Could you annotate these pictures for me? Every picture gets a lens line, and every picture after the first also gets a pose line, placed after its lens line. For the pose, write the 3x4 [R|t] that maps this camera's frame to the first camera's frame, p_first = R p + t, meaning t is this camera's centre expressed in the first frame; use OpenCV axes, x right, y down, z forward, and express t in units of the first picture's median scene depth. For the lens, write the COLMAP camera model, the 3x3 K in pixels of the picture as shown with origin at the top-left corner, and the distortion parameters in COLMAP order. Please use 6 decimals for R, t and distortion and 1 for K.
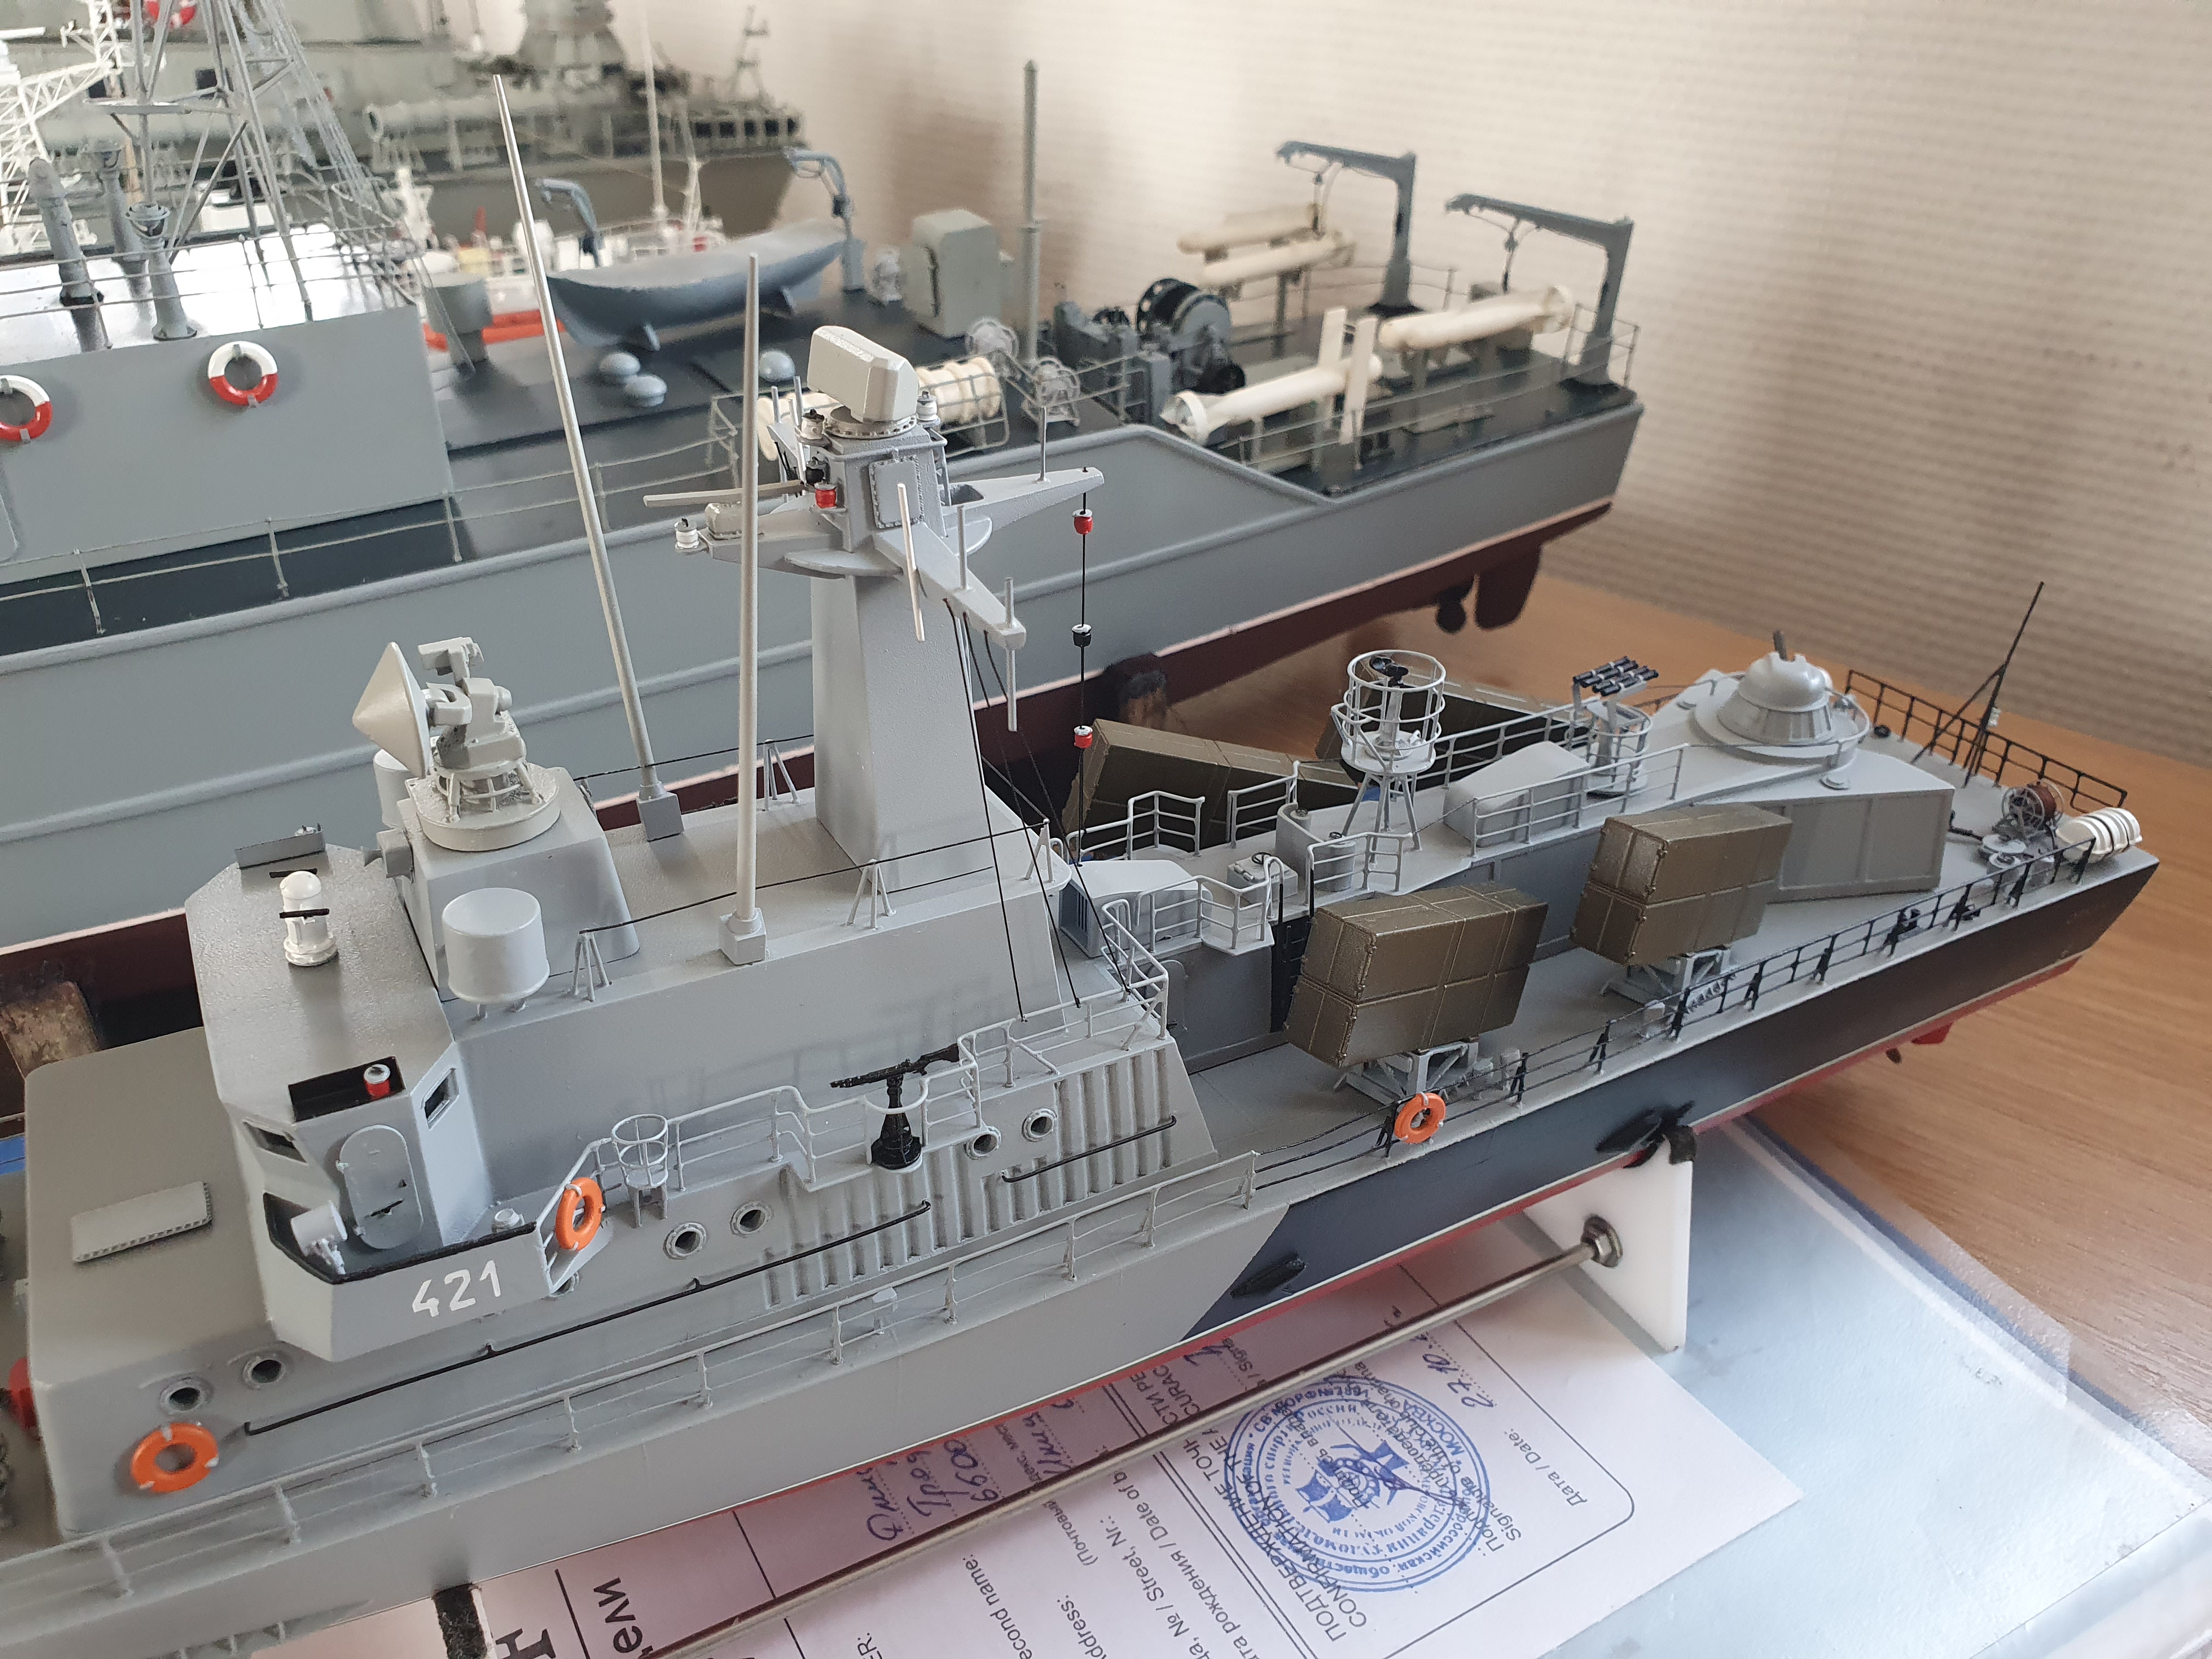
lens RADIAL K [[1648.4, 0, 1100.9], [0, 1648.4, 831.3], [0, 0, 1]] dist [-0.012916, 0.009337]
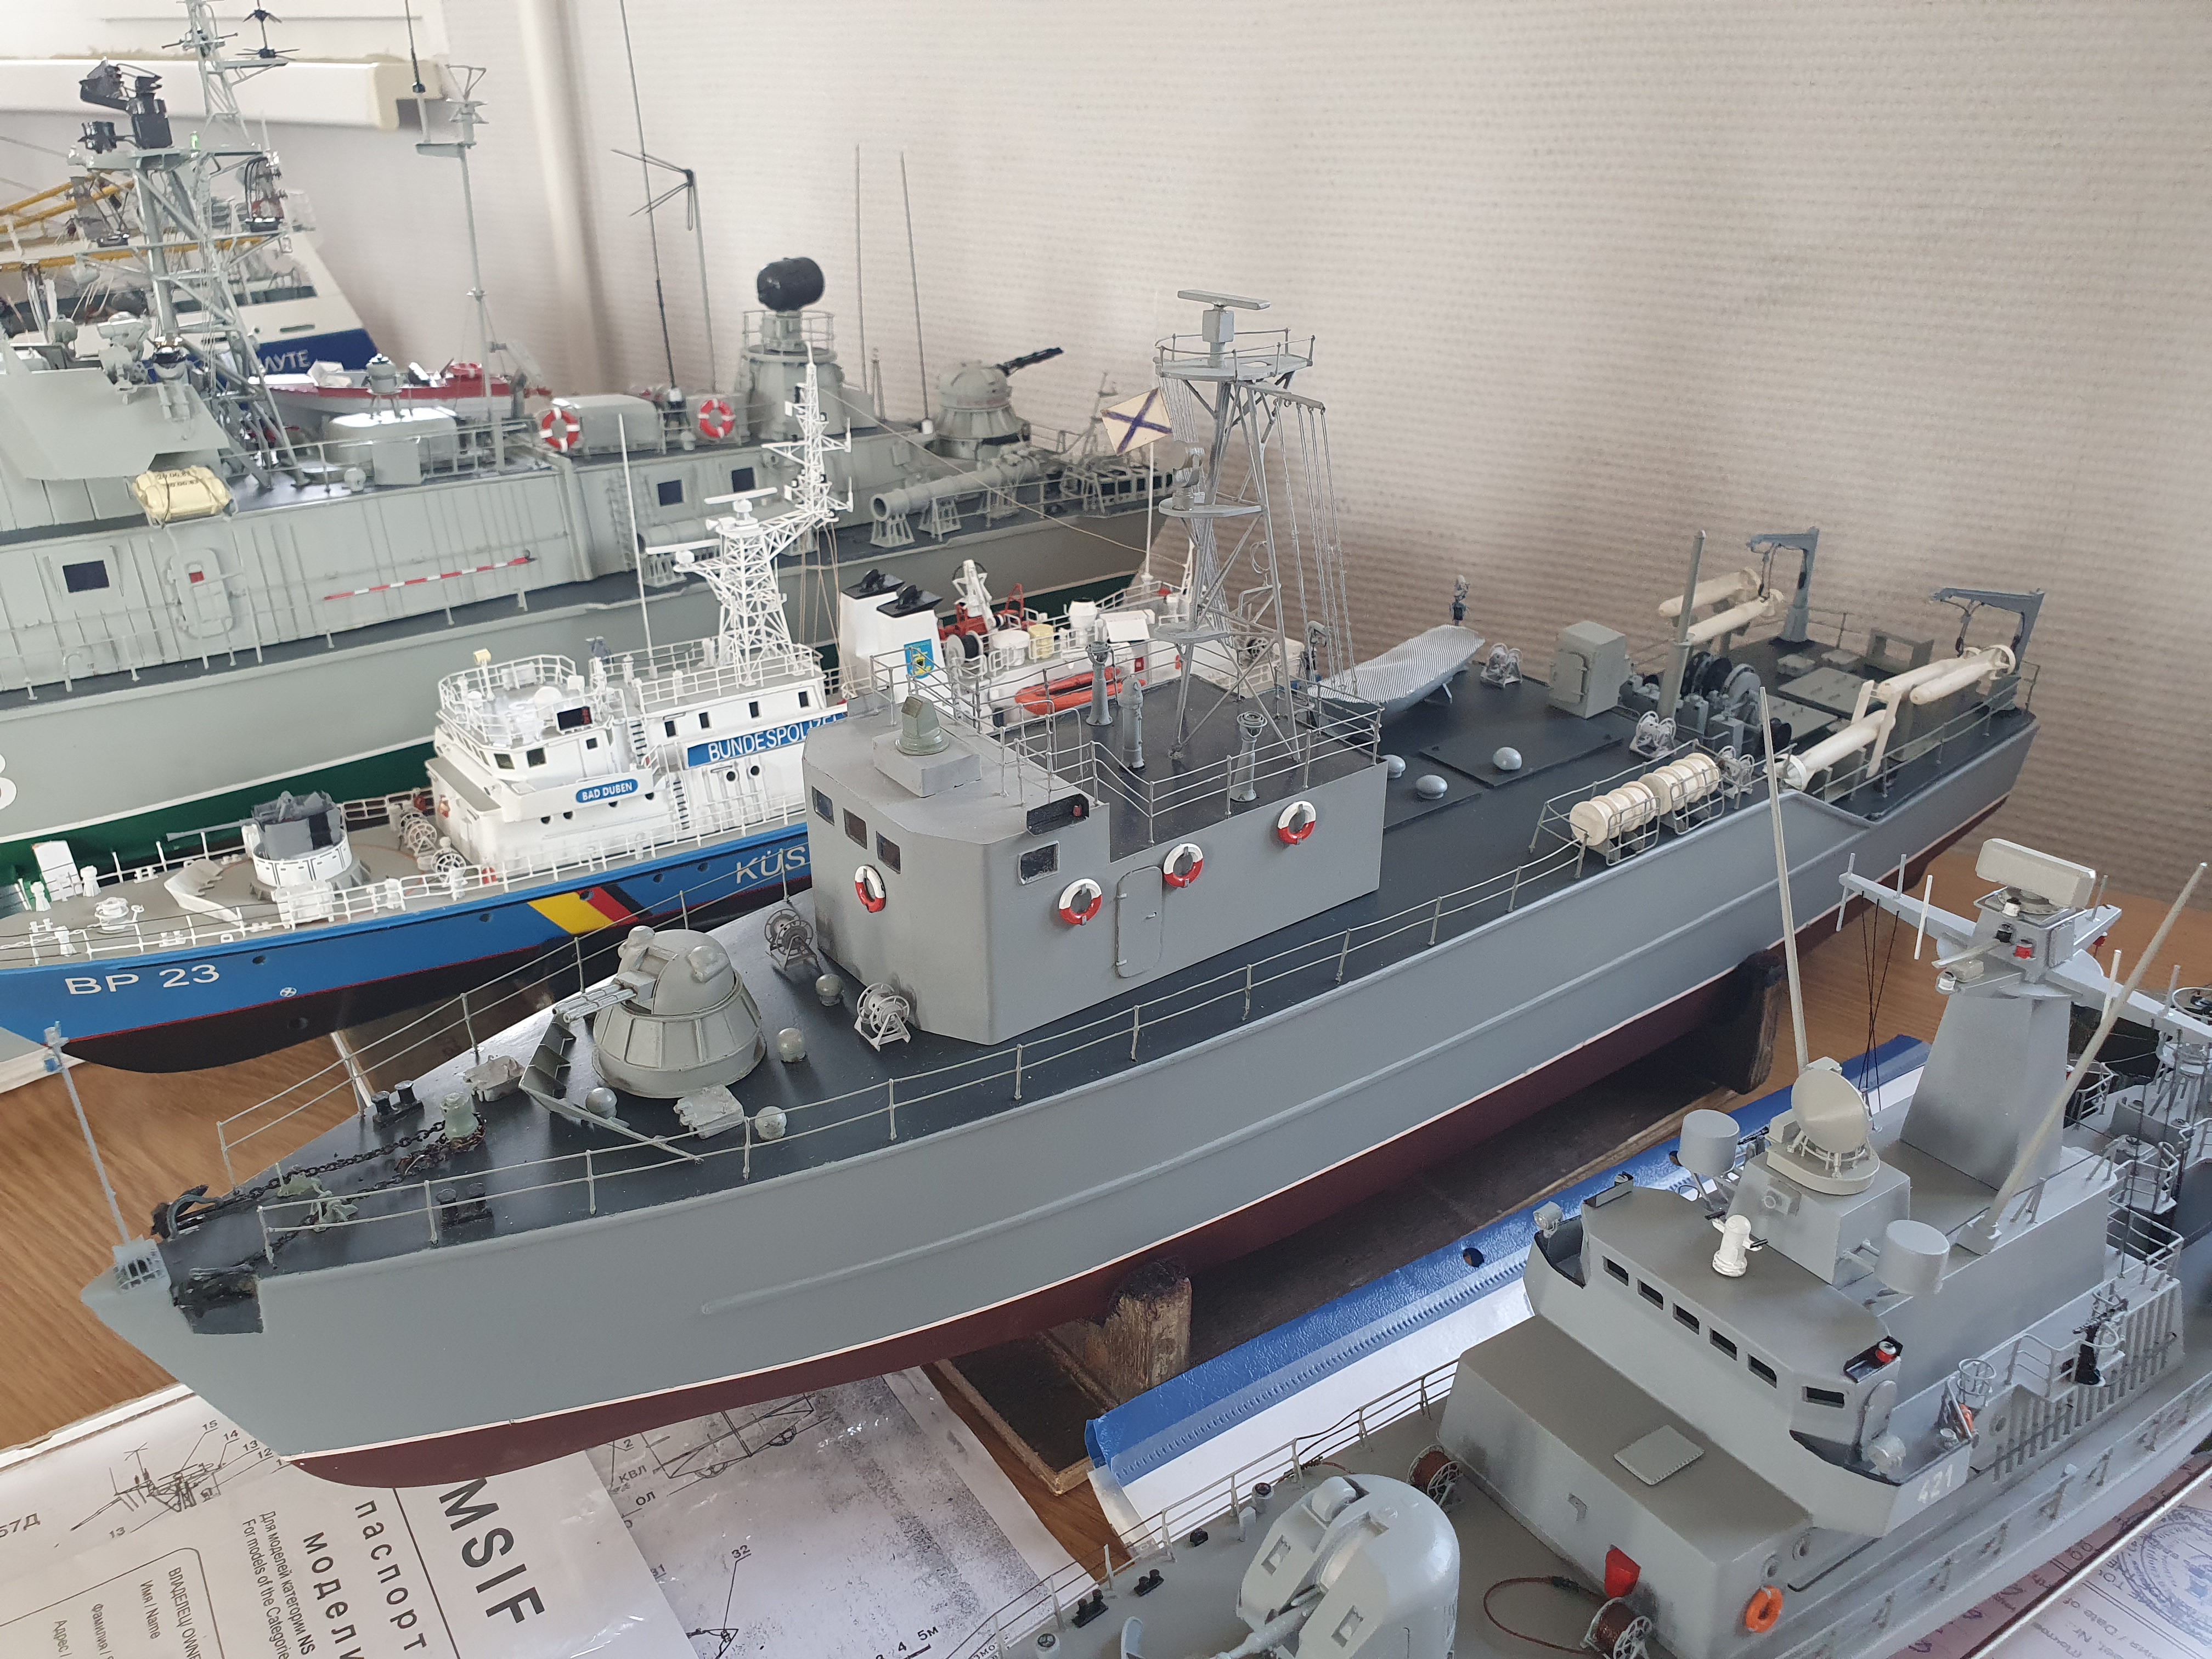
lens RADIAL K [[1648.4, 0, 1109.8], [0, 1648.4, 827.2], [0, 0, 1]] dist [-0.012916, 0.009337]
pose [[0.997027, -0.053785, 0.055183, -0.351159], [0.059403, 0.992612, -0.105799, -0.063194], [-0.049085, 0.108762, 0.992855, -0.172164]]
